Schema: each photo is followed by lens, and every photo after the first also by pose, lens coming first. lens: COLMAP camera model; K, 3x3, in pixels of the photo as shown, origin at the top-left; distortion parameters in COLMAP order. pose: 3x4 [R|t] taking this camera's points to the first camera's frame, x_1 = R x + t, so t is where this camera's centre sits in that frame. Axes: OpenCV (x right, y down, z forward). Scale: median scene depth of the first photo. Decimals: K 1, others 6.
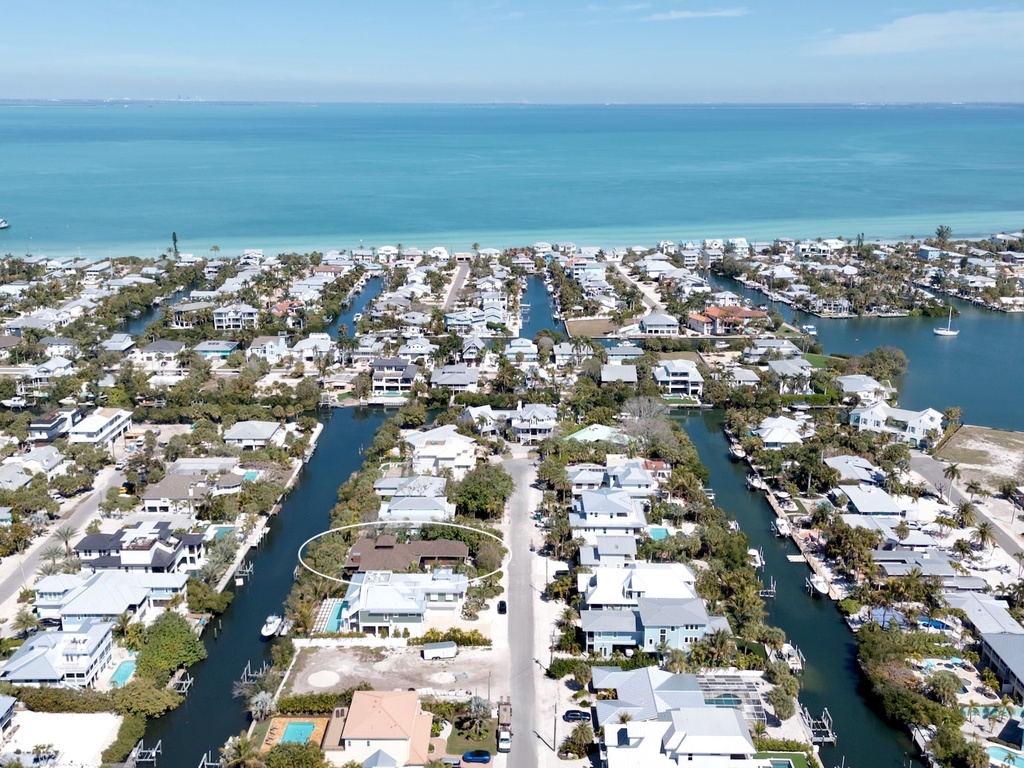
lens RADIAL K [[1023.6, 0, 512.0], [0, 1023.6, 384.0], [0, 0, 1]] dist [0.132915, -0.216516]
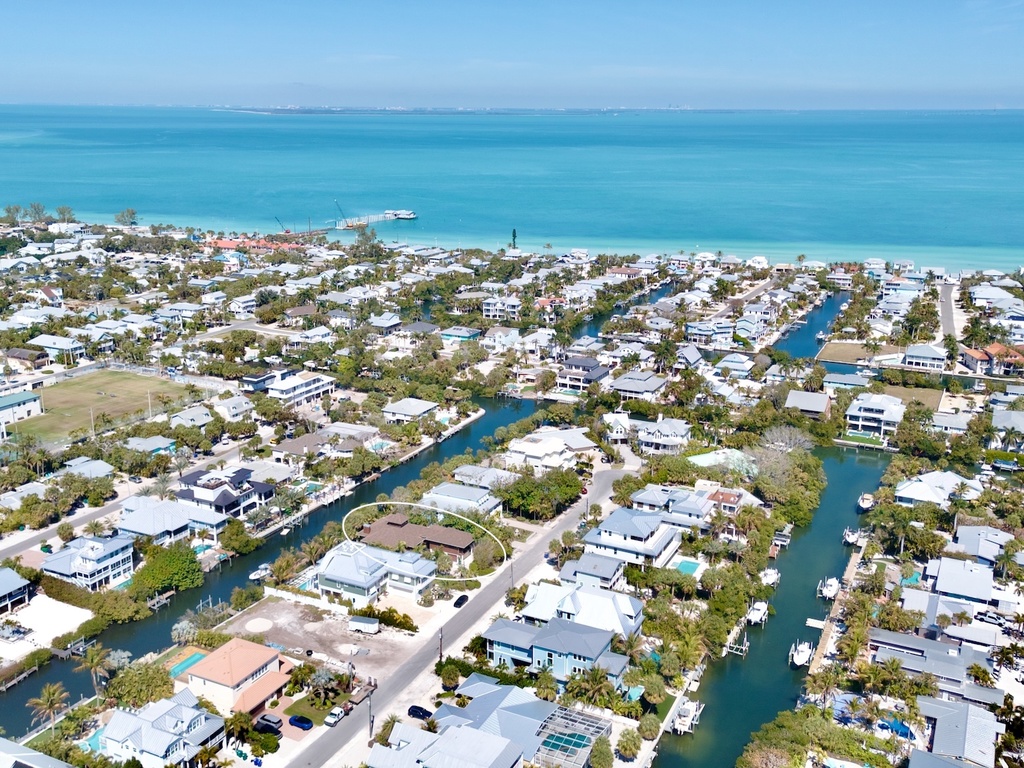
lens RADIAL K [[997.1, 0, 512.0], [0, 997.1, 384.0], [0, 0, 1]] dist [0.149181, -0.280201]
pose [[0.897816, 0.120856, -0.423463, 0.286715], [-0.121163, 0.992284, 0.026311, -0.020053], [0.423375, 0.027685, 0.905531, 0.072290]]
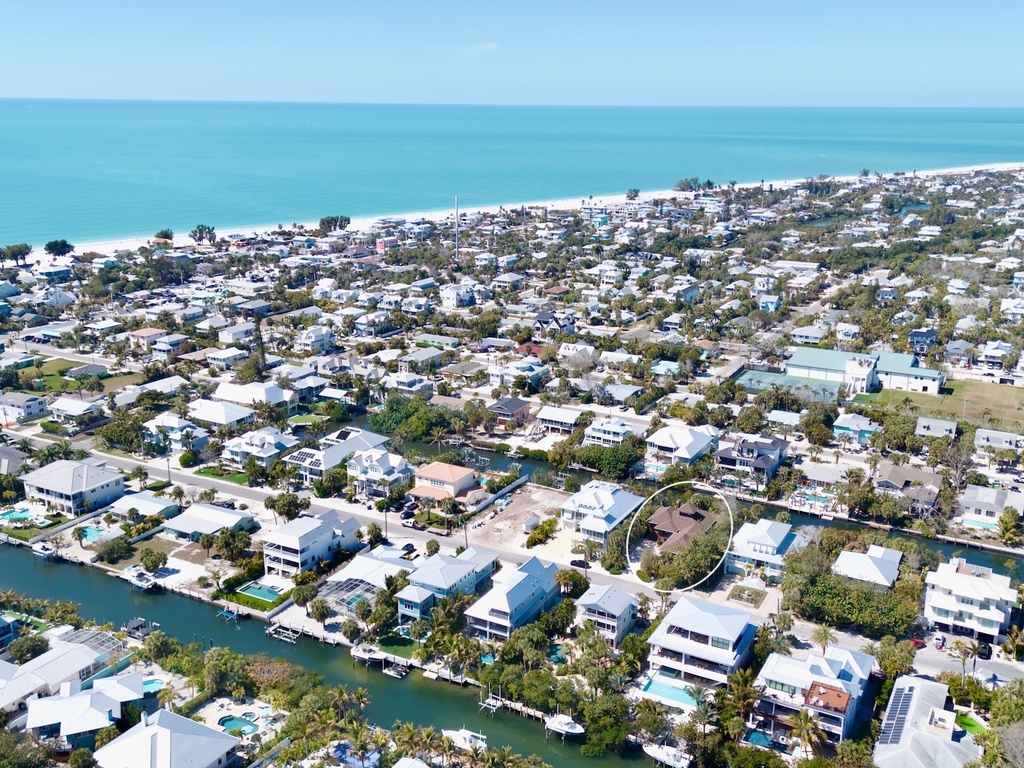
lens RADIAL K [[997.1, 0, 512.0], [0, 997.1, 384.0], [0, 0, 1]] dist [0.149181, -0.280201]
pose [[-0.472627, 0.232188, -0.850125, 0.586889], [-0.247475, 0.890881, 0.380903, -0.226234], [0.845801, 0.390410, -0.363594, 0.827627]]
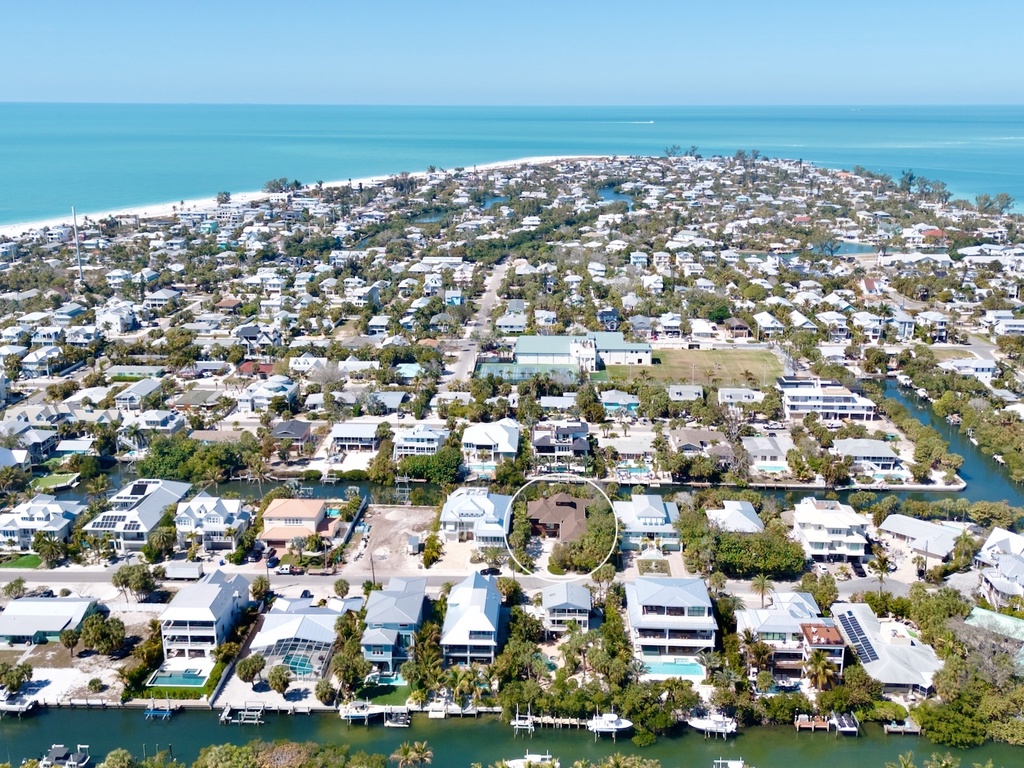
lens RADIAL K [[1023.6, 0, 512.0], [0, 1023.6, 384.0], [0, 0, 1]] dist [0.132915, -0.216516]
pose [[-0.033350, 0.262088, -0.964467, 0.644325], [-0.270058, 0.926745, 0.261176, -0.166337], [0.962266, 0.269172, 0.039872, 0.612048]]
